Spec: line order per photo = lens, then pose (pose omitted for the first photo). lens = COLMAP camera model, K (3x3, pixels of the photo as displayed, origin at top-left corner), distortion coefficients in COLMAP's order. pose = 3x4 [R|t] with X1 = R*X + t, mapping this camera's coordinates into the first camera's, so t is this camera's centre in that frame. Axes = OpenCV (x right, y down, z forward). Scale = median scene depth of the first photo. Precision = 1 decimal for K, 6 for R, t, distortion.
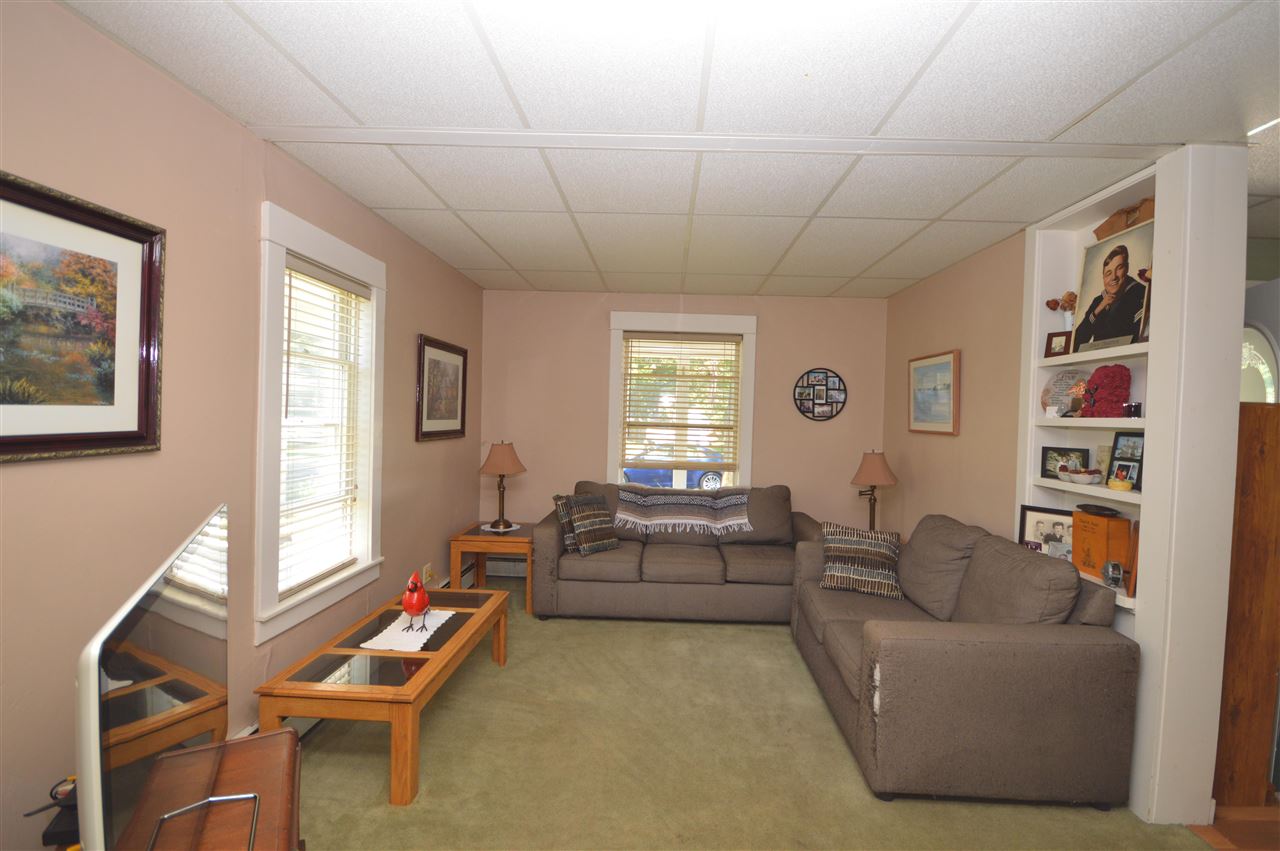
lens RADIAL K [[570.3, 0, 640.7], [0, 570.3, 424.8], [0, 0, 1]] dist [0.003743, -0.008996]
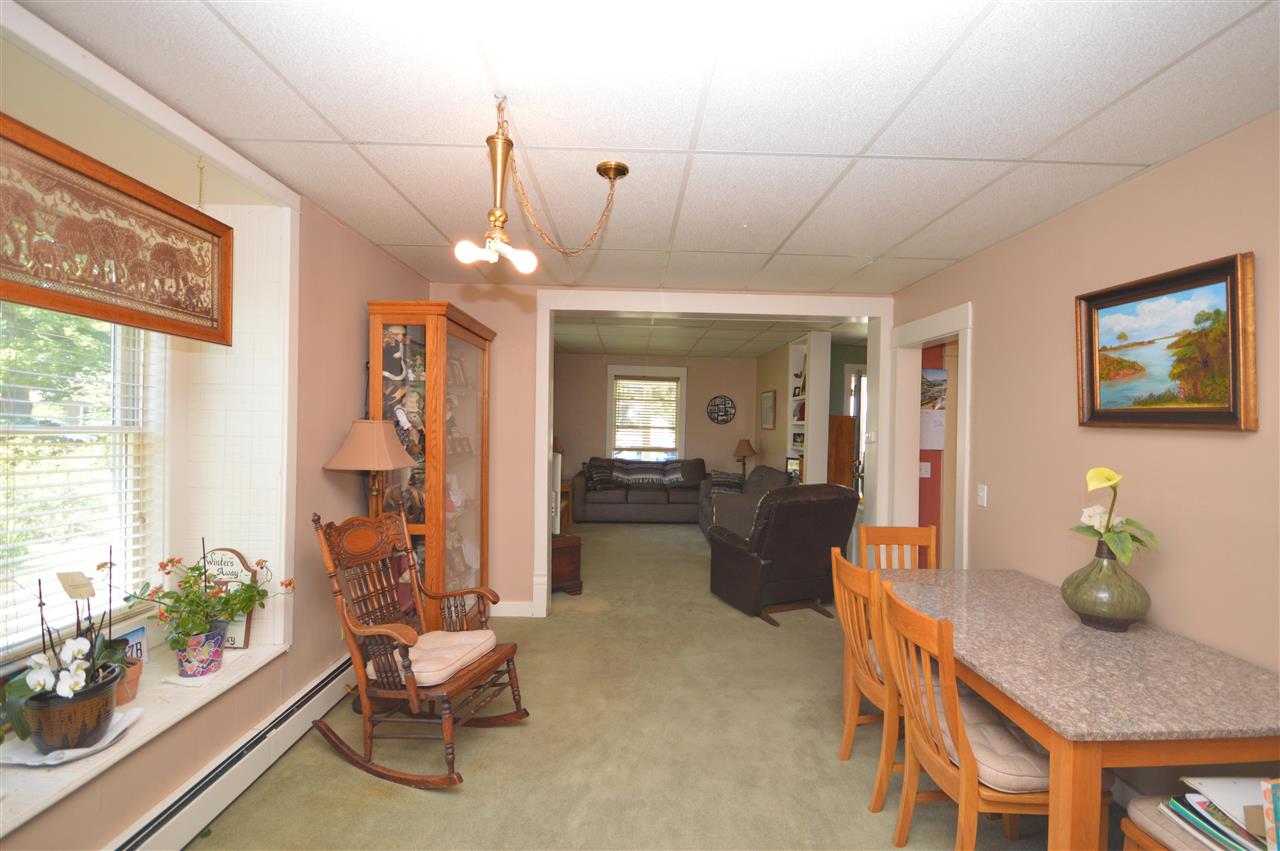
lens RADIAL K [[570.3, 0, 636.9], [0, 570.3, 425.8], [0, 0, 1]] dist [0.003743, -0.008996]
pose [[0.998758, -0.005331, 0.049544, -0.080361], [0.005911, 0.999915, -0.011579, 0.028534], [-0.049478, 0.011857, 0.998705, -1.318686]]
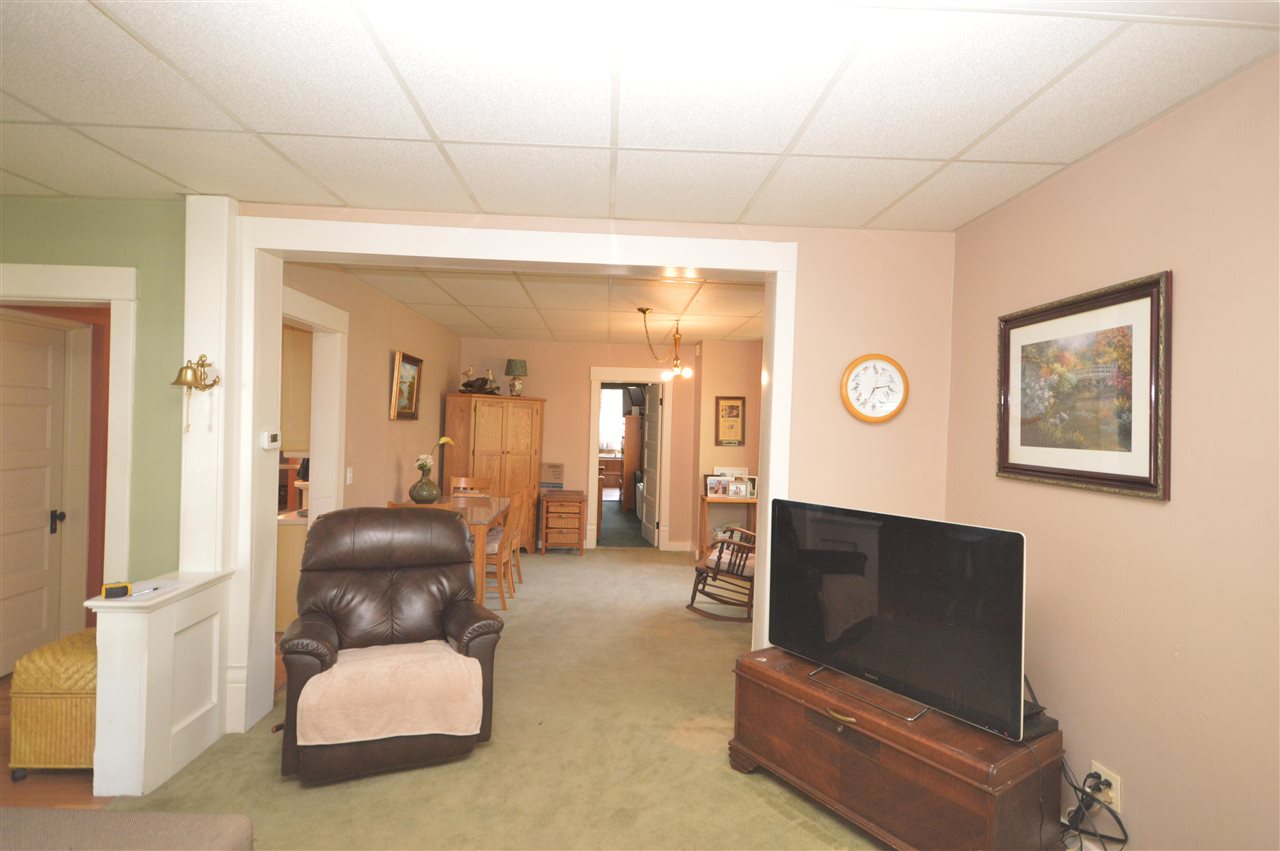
lens RADIAL K [[662.7, 0, 641.6], [0, 662.7, 424.5], [0, 0, 1]] dist [0.017857, 0.001686]
pose [[-0.994445, -0.054456, -0.090080, 0.079458], [-0.056905, 0.998070, 0.024843, -0.035846], [0.088554, 0.029831, -0.995625, 1.204864]]
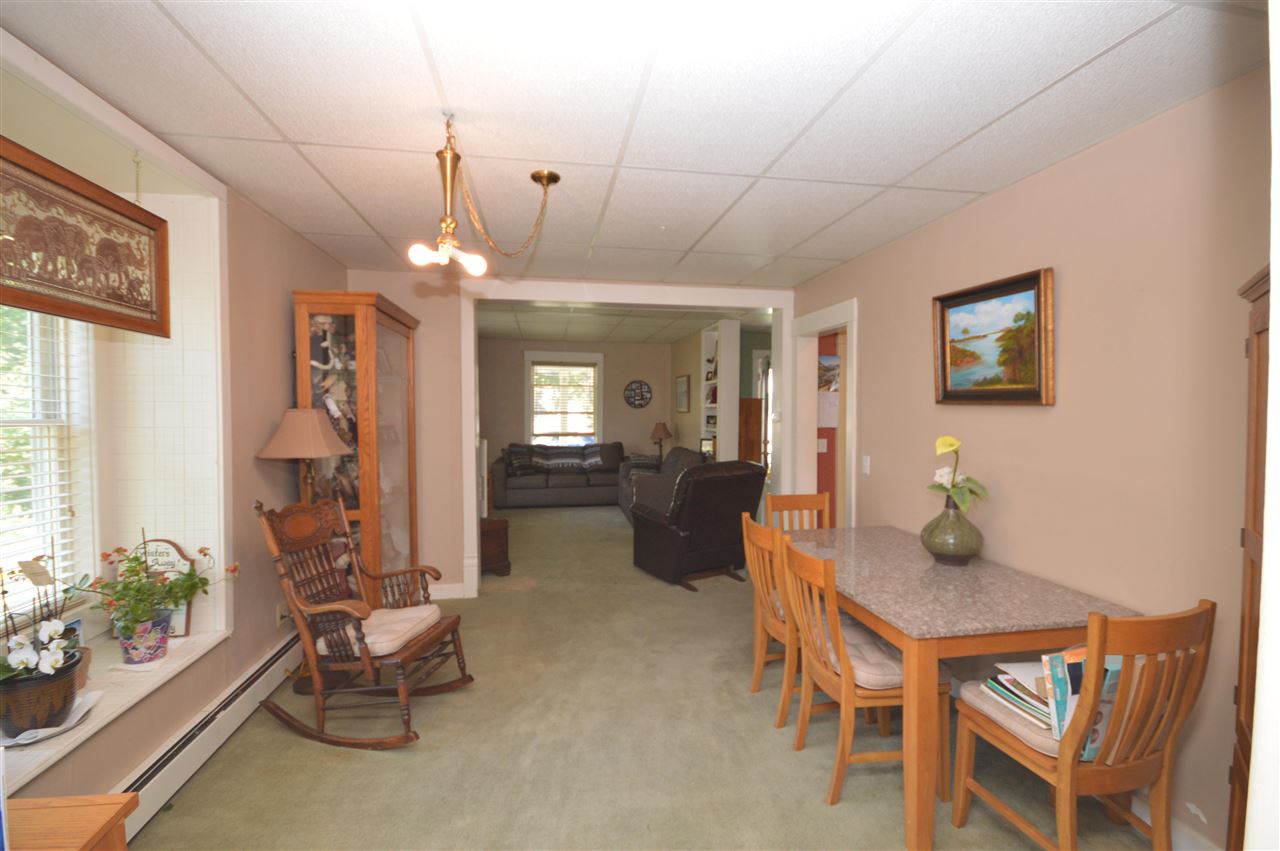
lens RADIAL K [[570.3, 0, 633.1], [0, 570.3, 422.8], [0, 0, 1]] dist [0.003743, -0.008996]
pose [[0.981660, -0.026319, 0.188813, -0.099861], [0.024571, 0.999631, 0.011595, 0.030193], [-0.189048, -0.006743, 0.981945, -1.370302]]
